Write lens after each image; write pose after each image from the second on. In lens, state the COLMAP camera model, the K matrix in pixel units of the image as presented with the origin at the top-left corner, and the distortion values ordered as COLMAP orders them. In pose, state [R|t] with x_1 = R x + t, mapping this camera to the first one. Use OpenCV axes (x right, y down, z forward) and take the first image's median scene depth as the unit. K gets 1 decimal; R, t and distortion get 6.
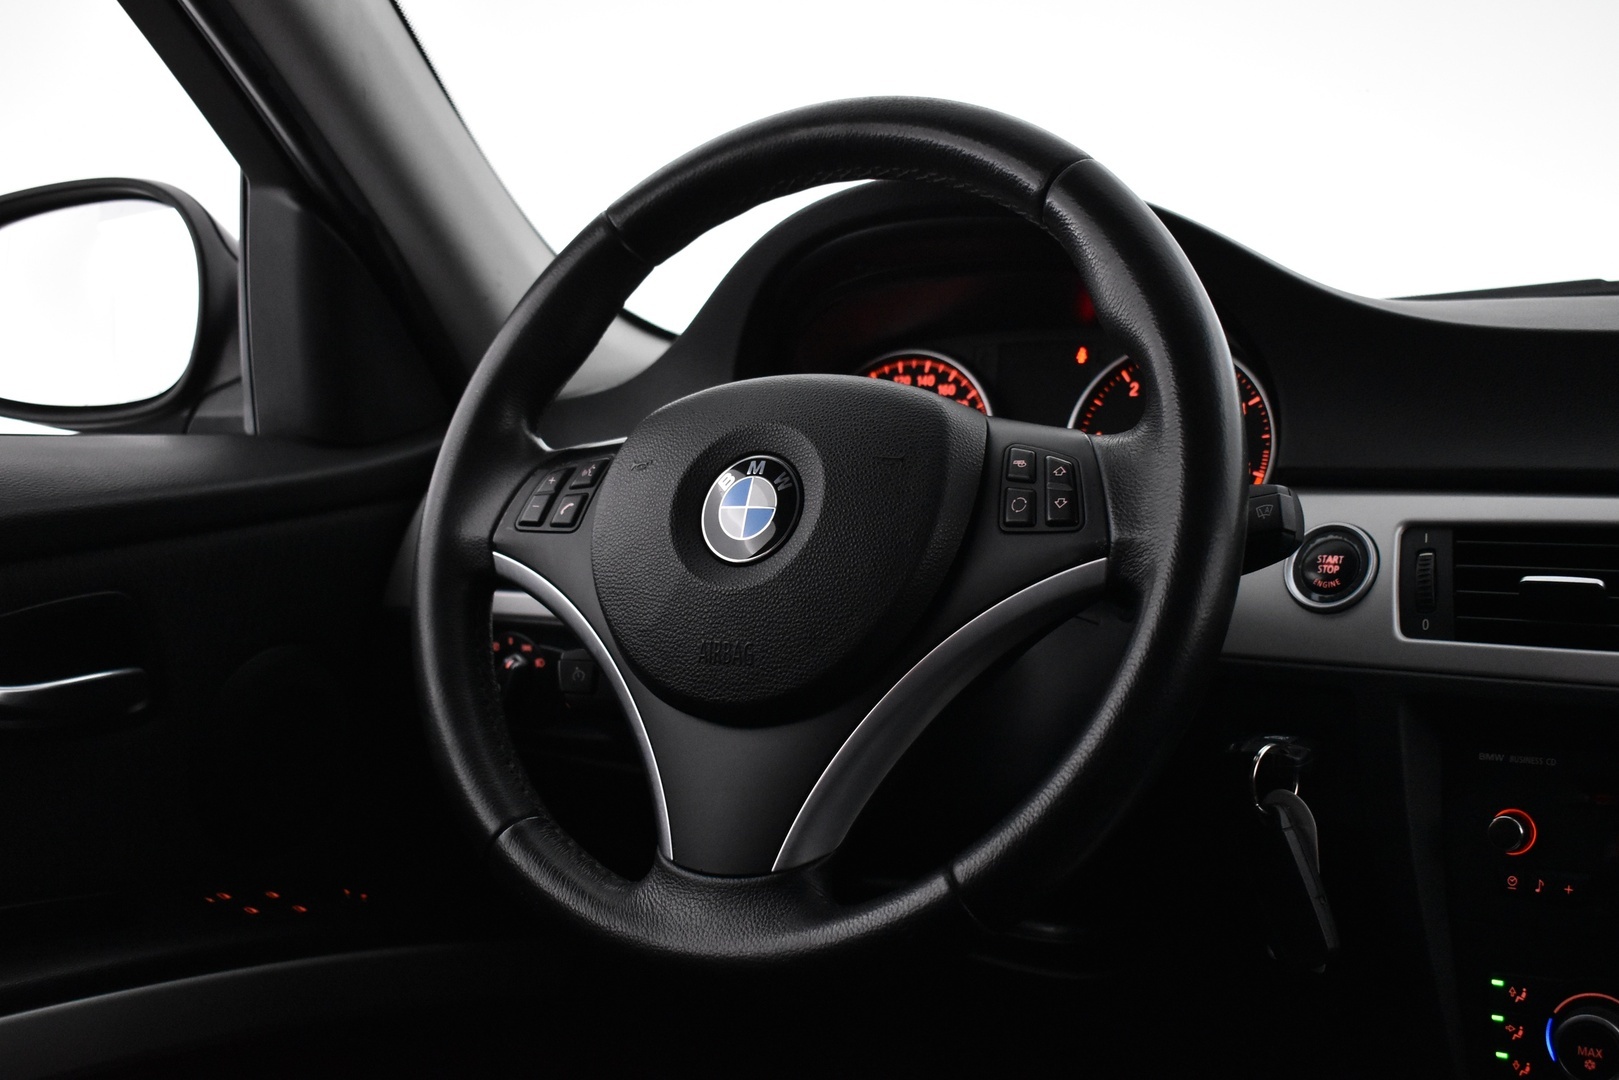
lens RADIAL K [[1976.8, 0, 809.5], [0, 1976.8, 540.0], [0, 0, 1]] dist [-0.075180, 0.008931]
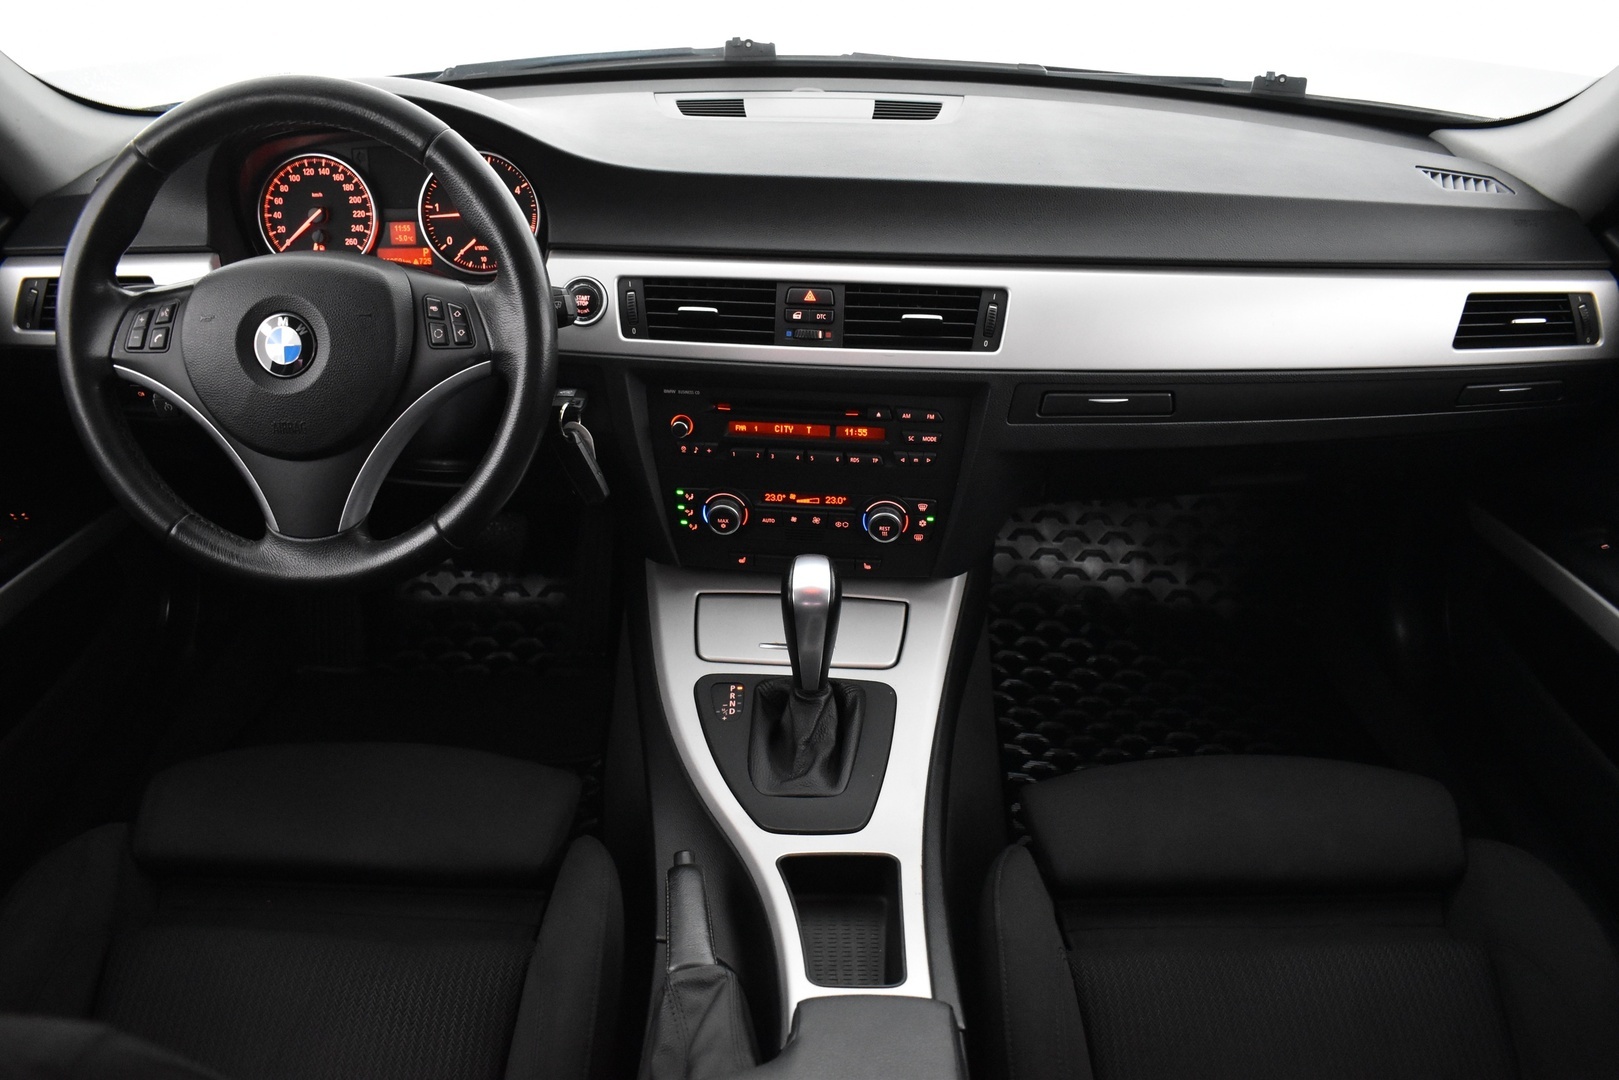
lens RADIAL K [[1322.9, 0, 809.5], [0, 1322.9, 540.0], [0, 0, 1]] dist [-0.000352, -0.109111]
pose [[0.879867, -0.221572, 0.420404, -0.149869], [0.010904, 0.893832, 0.448269, -0.381216], [-0.475095, -0.389833, 0.788870, -0.247926]]
